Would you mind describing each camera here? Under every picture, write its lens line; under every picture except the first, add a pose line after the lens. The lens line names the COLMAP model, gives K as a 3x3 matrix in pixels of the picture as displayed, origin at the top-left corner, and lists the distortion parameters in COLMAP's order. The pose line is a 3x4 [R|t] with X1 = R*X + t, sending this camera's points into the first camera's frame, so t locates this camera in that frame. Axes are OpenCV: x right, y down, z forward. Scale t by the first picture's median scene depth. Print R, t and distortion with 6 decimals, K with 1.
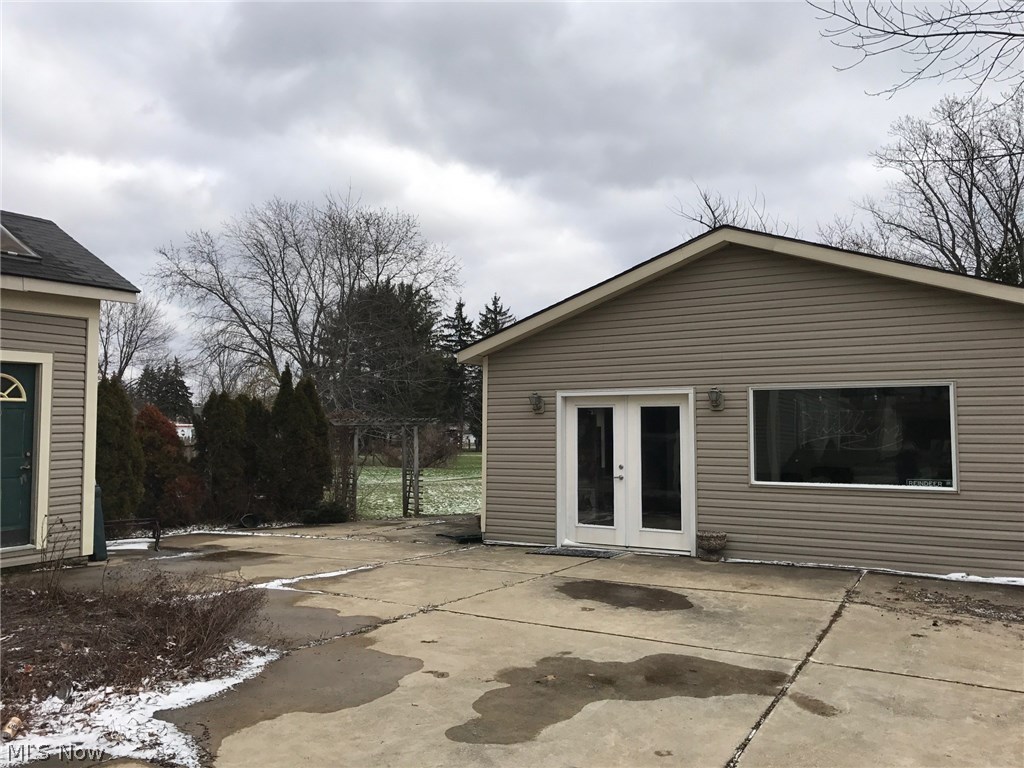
lens RADIAL K [[840.1, 0, 512.0], [0, 840.1, 384.0], [0, 0, 1]] dist [0.069113, -0.081763]
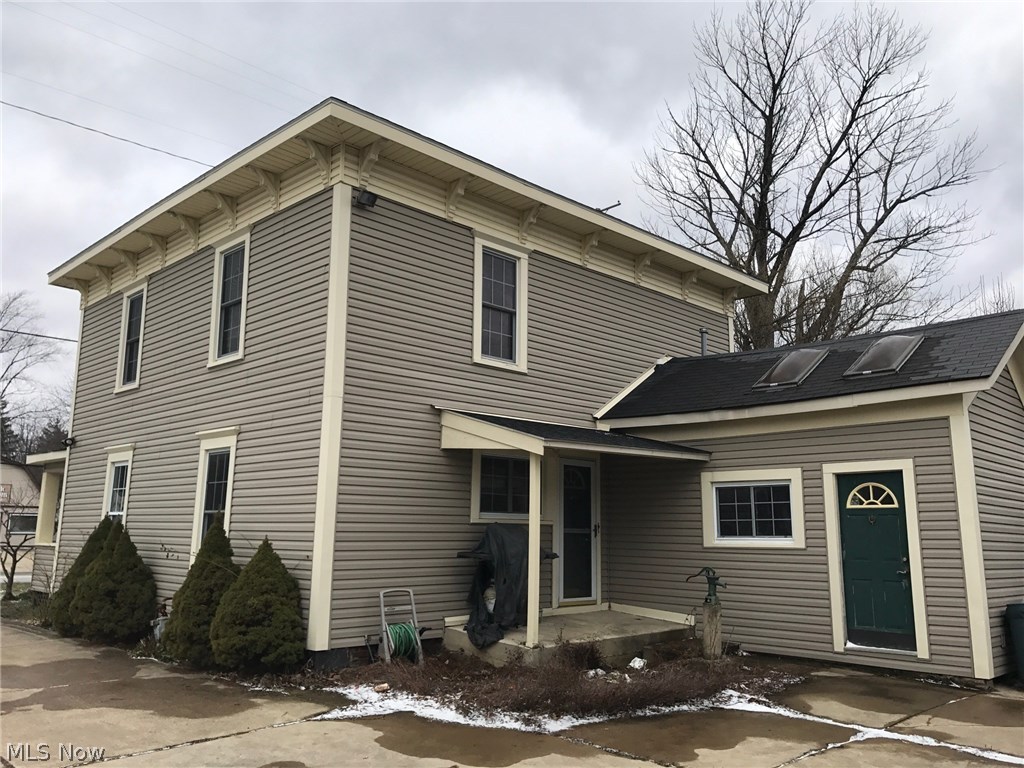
lens RADIAL K [[840.1, 0, 512.0], [0, 840.1, 384.0], [0, 0, 1]] dist [0.069113, -0.081763]
pose [[-0.264493, -0.164707, -0.950218, 0.565897], [0.045172, 0.982110, -0.182808, 0.040669], [0.963329, -0.091275, -0.252321, 0.823121]]
